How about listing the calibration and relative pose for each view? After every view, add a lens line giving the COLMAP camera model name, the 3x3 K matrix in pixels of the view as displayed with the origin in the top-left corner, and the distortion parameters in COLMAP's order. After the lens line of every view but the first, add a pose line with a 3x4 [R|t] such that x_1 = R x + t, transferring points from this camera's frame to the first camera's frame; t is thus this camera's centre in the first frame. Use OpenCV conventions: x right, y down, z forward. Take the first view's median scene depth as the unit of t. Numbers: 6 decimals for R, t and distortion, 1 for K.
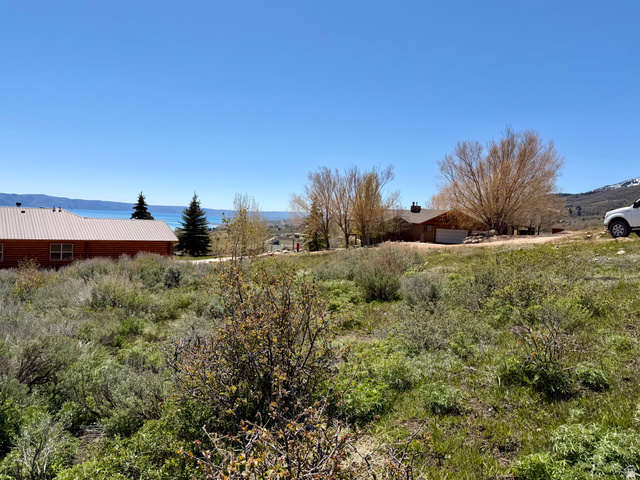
lens RADIAL K [[447.1, 0, 319.9], [0, 447.1, 241.8], [0, 0, 1]] dist [0.054779, -0.075939]
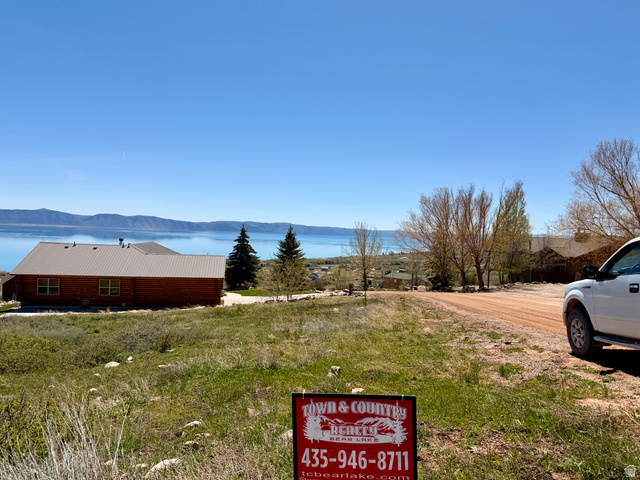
lens RADIAL K [[447.1, 0, 326.1], [0, 447.1, 246.0], [0, 0, 1]] dist [0.054779, -0.075939]
pose [[0.891402, 0.000817, -0.453213, 0.978640], [-0.020063, 0.999089, -0.037661, -0.123452], [0.452770, 0.042664, 0.890606, 0.815598]]
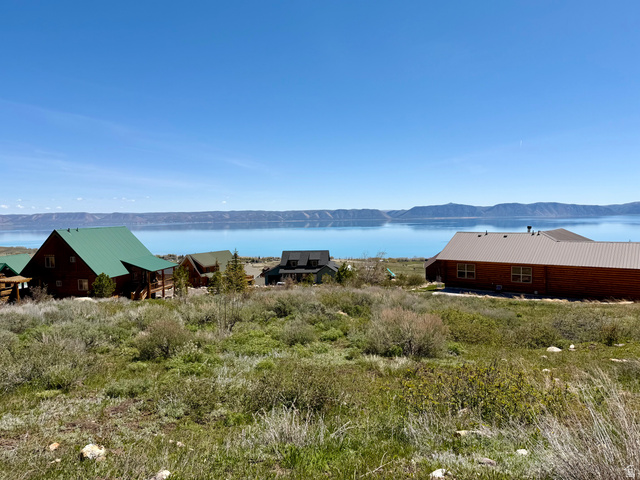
lens RADIAL K [[447.1, 0, 316.5], [0, 447.1, 244.7], [0, 0, 1]] dist [0.054779, -0.075939]
pose [[0.246875, 0.007351, -0.969019, 0.946849], [-0.019322, 0.999810, 0.002661, -0.115312], [0.968855, 0.018067, 0.246970, 0.754156]]
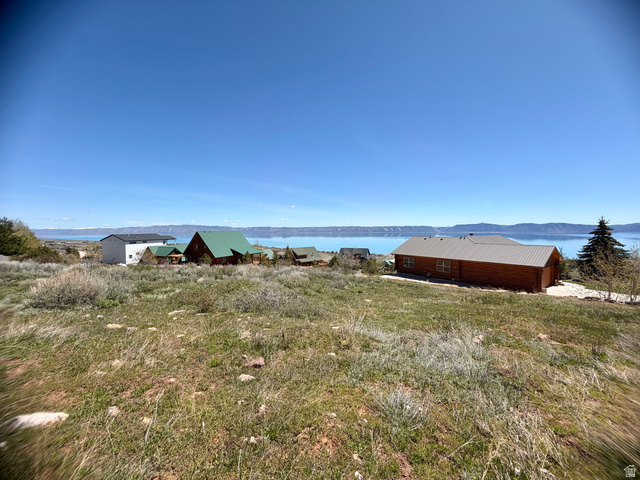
lens RADIAL K [[254.3, 0, 316.8], [0, 254.3, 239.4], [0, 0, 1]] dist [-0.003053, 0.000144]
pose [[-0.040570, -0.014421, -0.999073, 0.828276], [-0.049087, 0.998717, -0.012423, -0.099261], [0.997970, 0.048537, -0.041226, 1.675373]]
